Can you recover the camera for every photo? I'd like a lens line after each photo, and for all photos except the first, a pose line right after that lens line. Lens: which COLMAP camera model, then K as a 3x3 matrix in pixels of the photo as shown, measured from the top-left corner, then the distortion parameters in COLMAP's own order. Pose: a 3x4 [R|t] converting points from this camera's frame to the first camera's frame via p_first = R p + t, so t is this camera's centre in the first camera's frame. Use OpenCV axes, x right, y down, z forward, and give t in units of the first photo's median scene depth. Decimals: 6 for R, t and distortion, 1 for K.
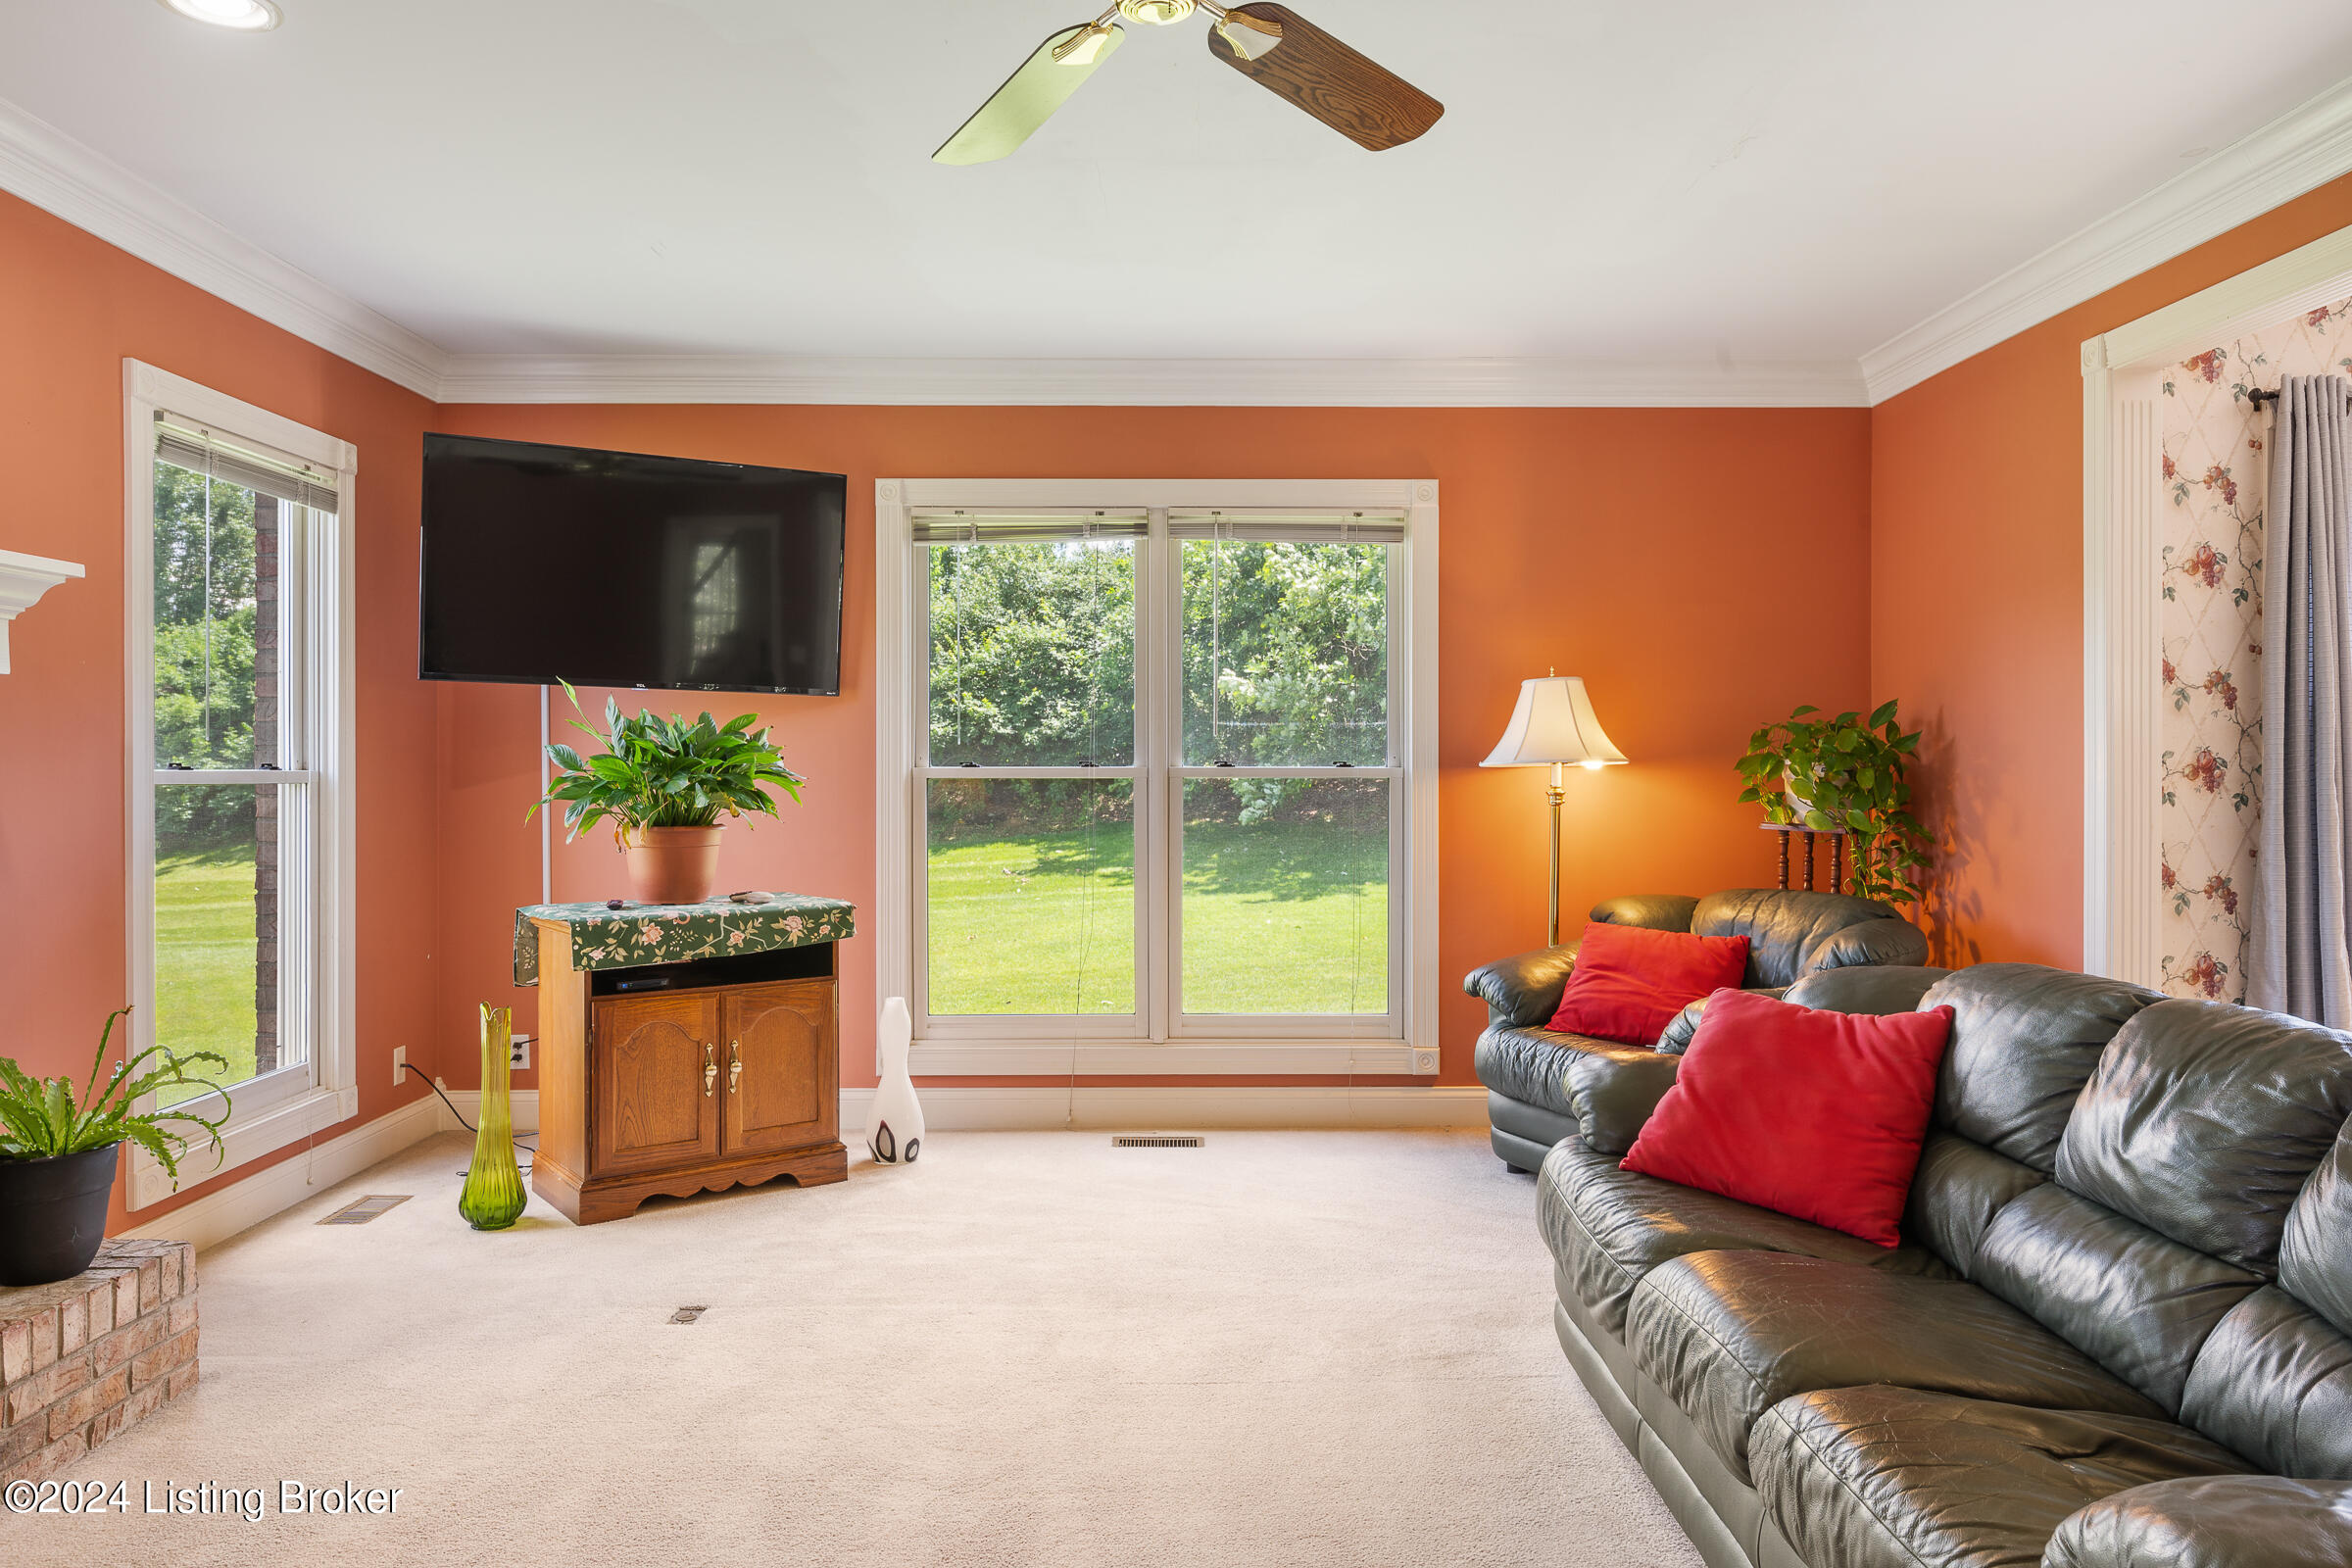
lens RADIAL K [[1590.8, 0, 1171.1], [0, 1590.8, 780.8], [0, 0, 1]] dist [0.000026, 0.001181]
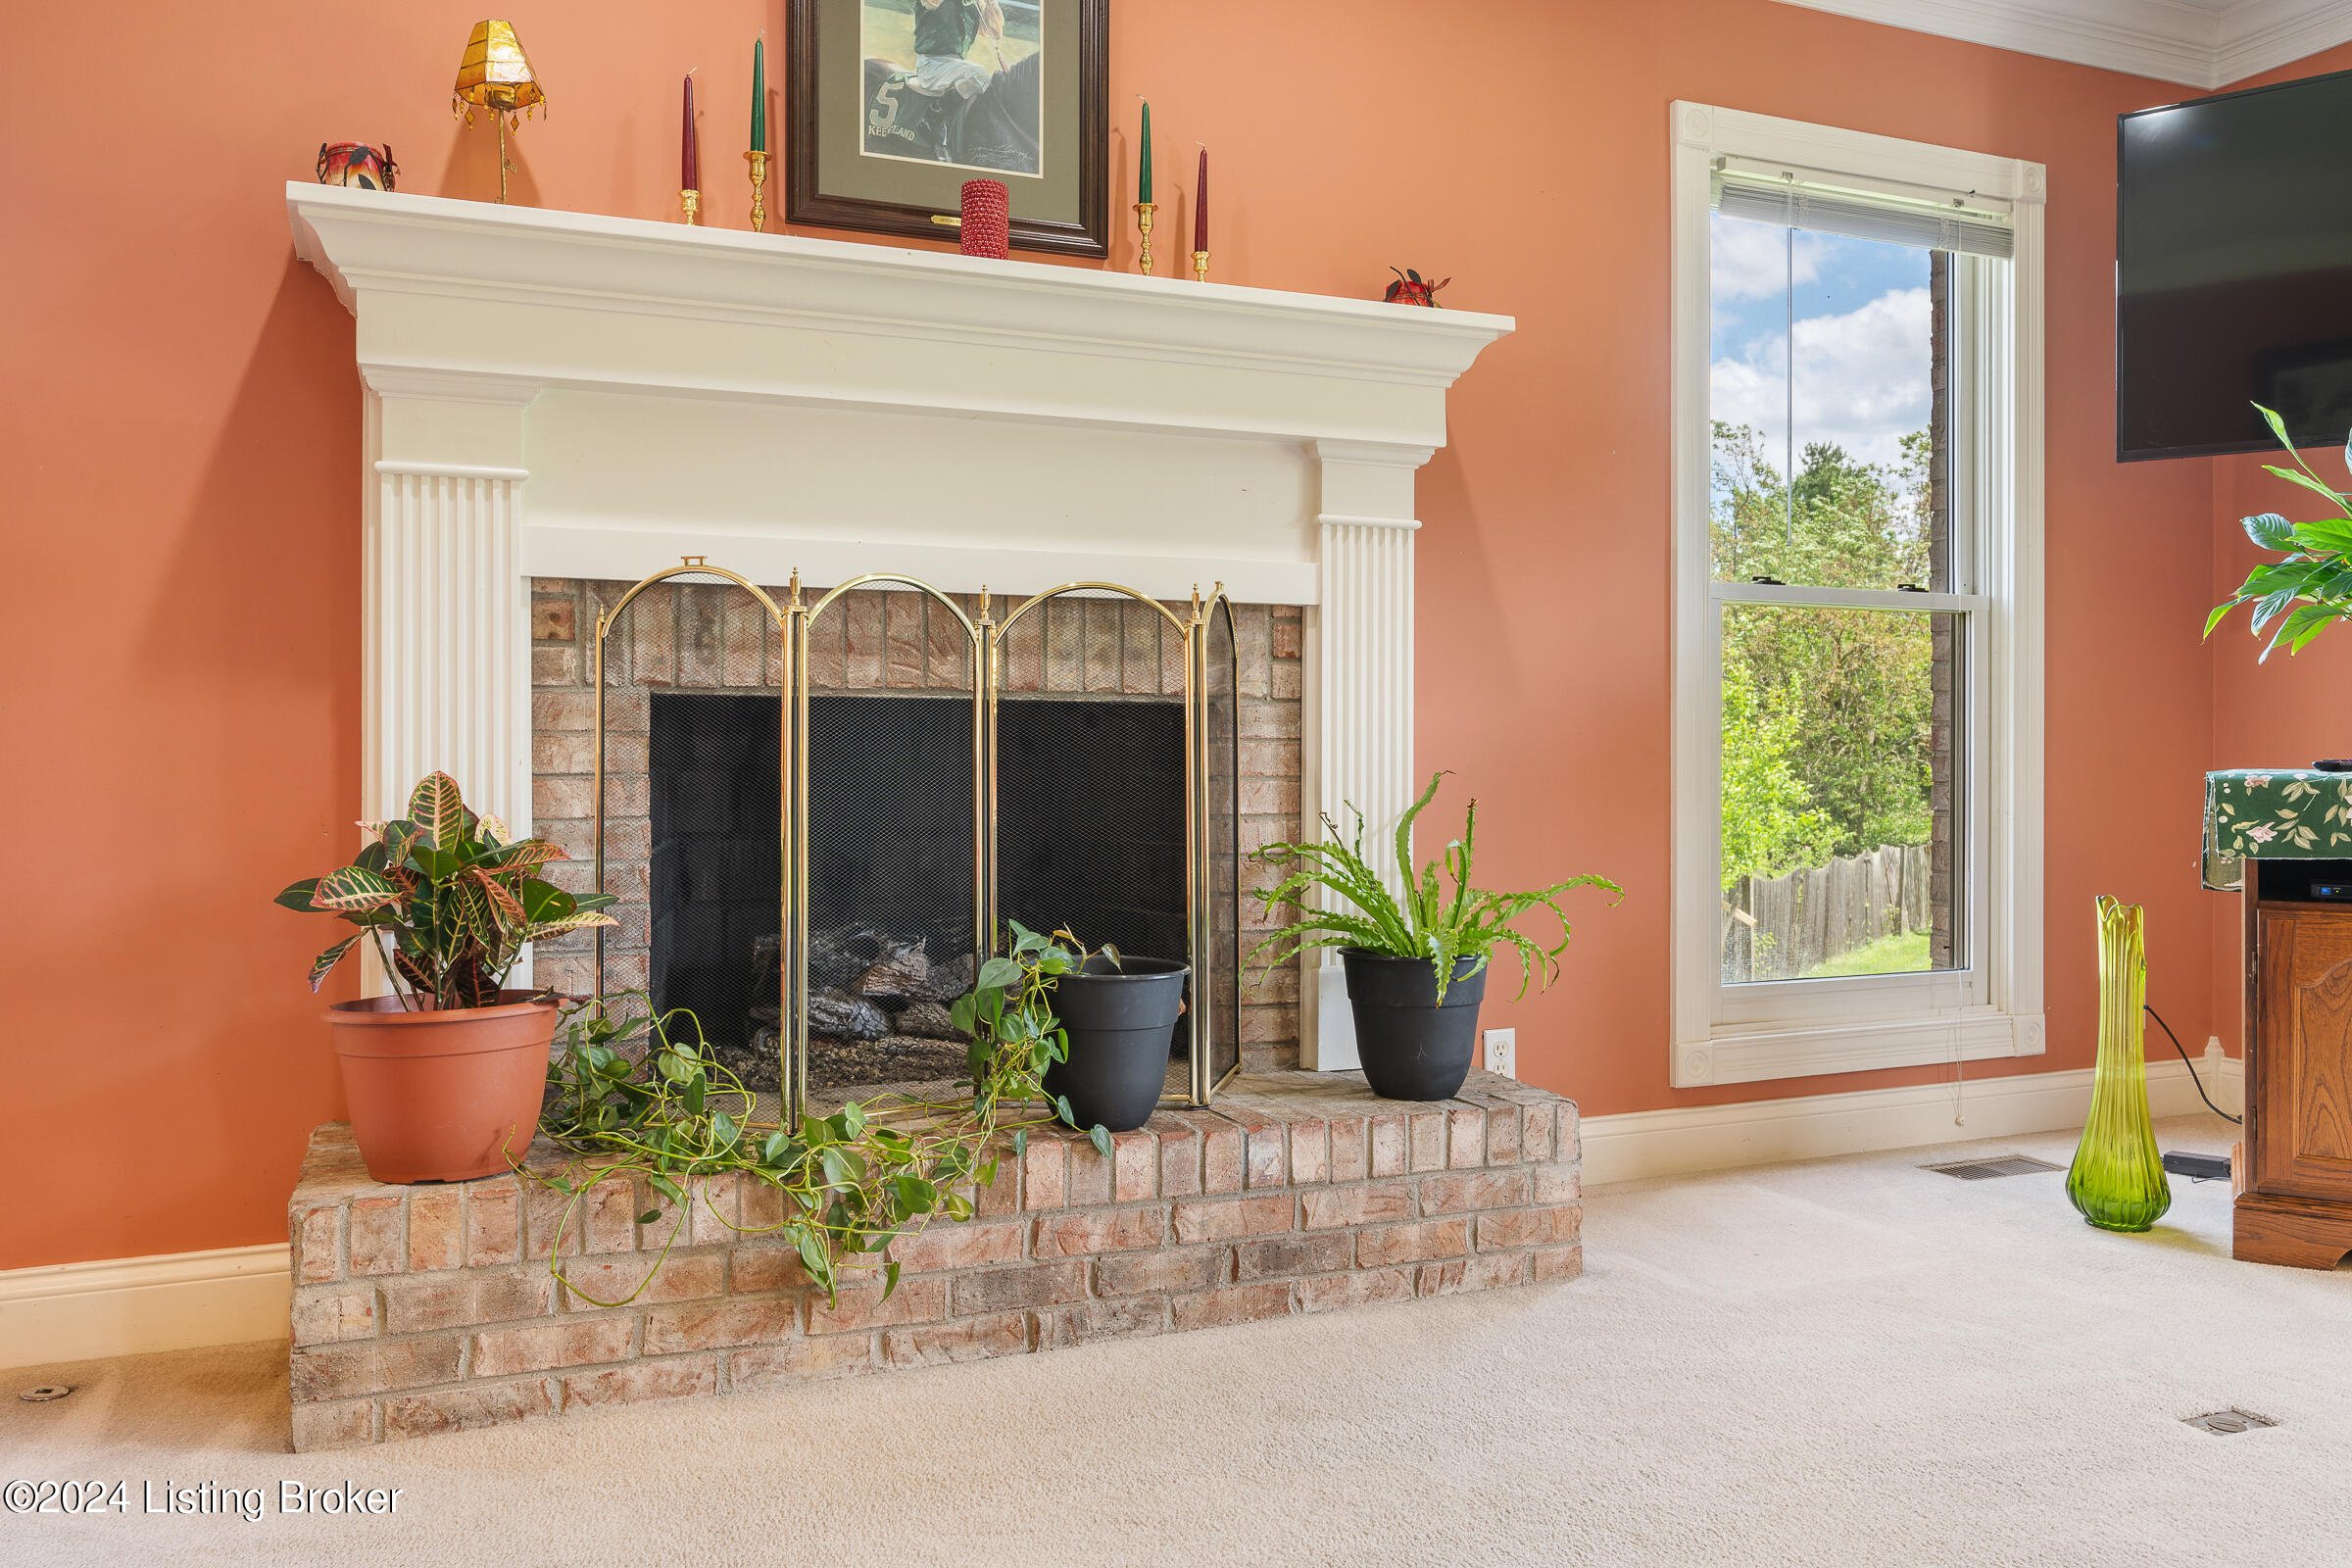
lens RADIAL K [[1798.4, 0, 1213.1], [0, 1798.4, 743.5], [0, 0, 1]] dist [0.004242, -0.002953]
pose [[0.396321, -0.001529, -0.918111, 0.129474], [-0.011302, 0.999915, -0.006544, 0.083648], [0.918043, 0.012970, 0.396270, 0.340584]]
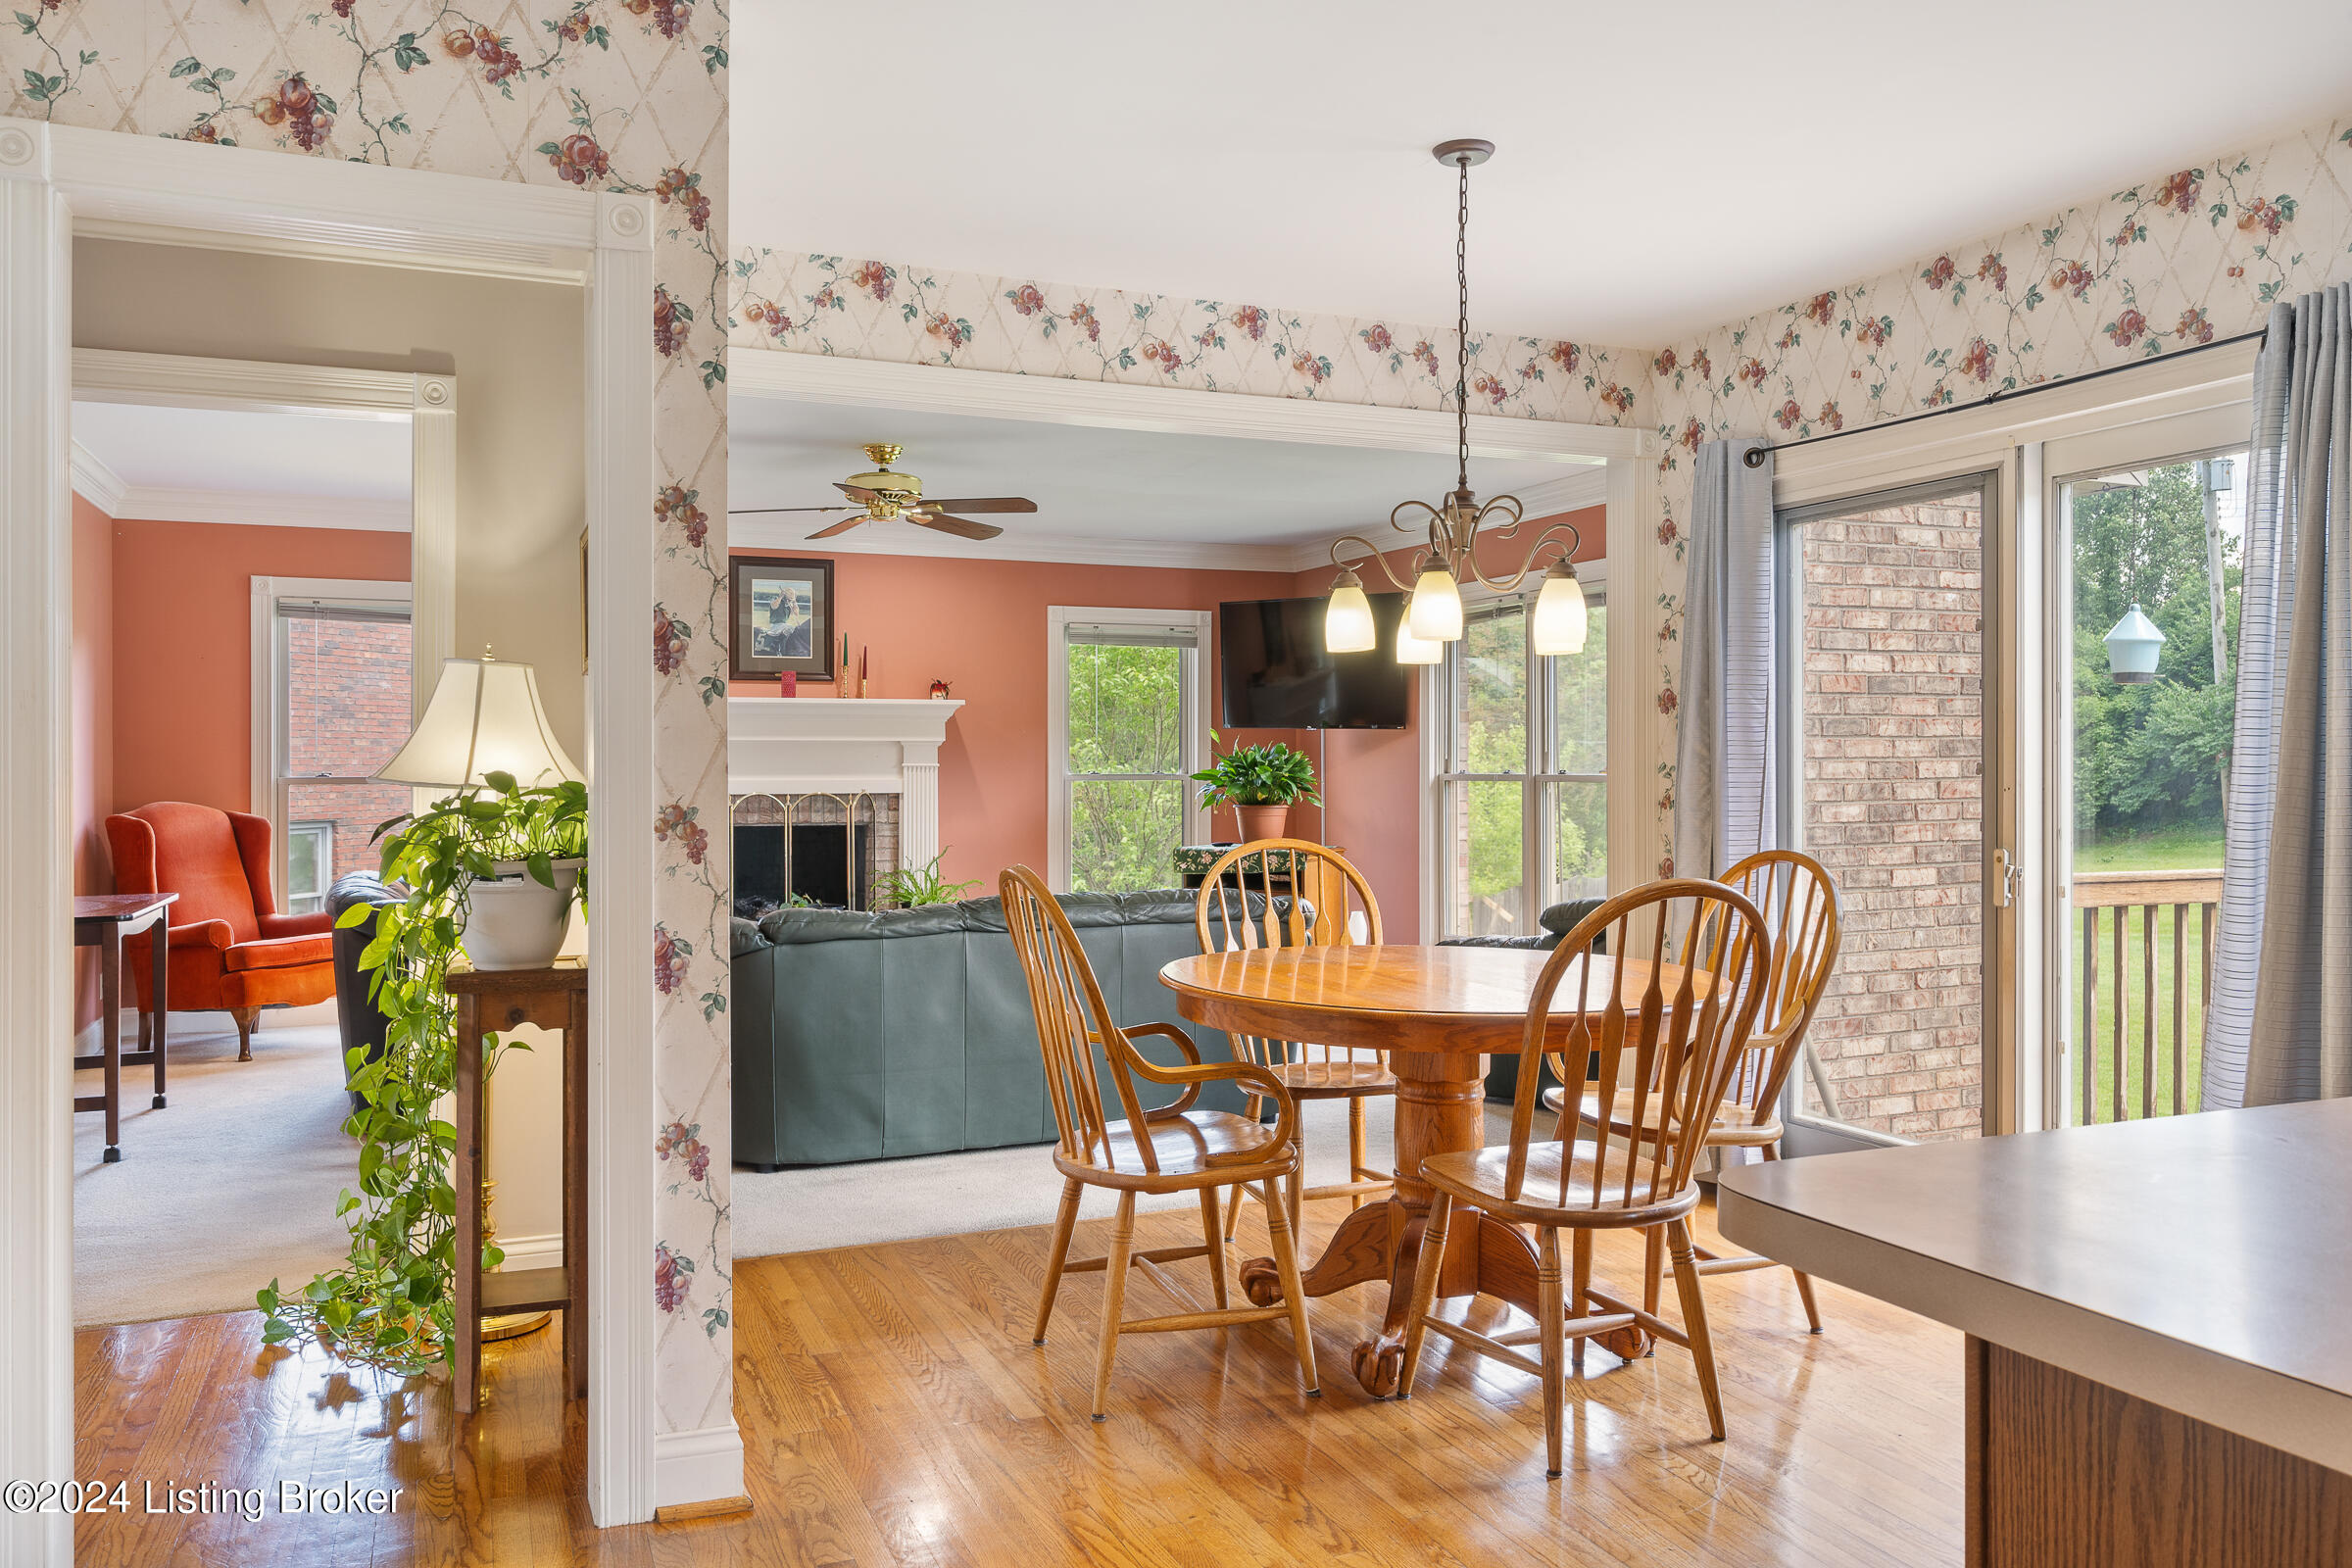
lens RADIAL K [[1798.4, 0, 1171.3], [0, 1798.4, 778.1], [0, 0, 1]] dist [0.004242, -0.002953]
pose [[0.359264, -0.005767, -0.933218, 1.764249], [-0.008111, 0.999924, -0.009302, 0.019423], [0.933201, 0.010912, 0.359190, 0.166231]]
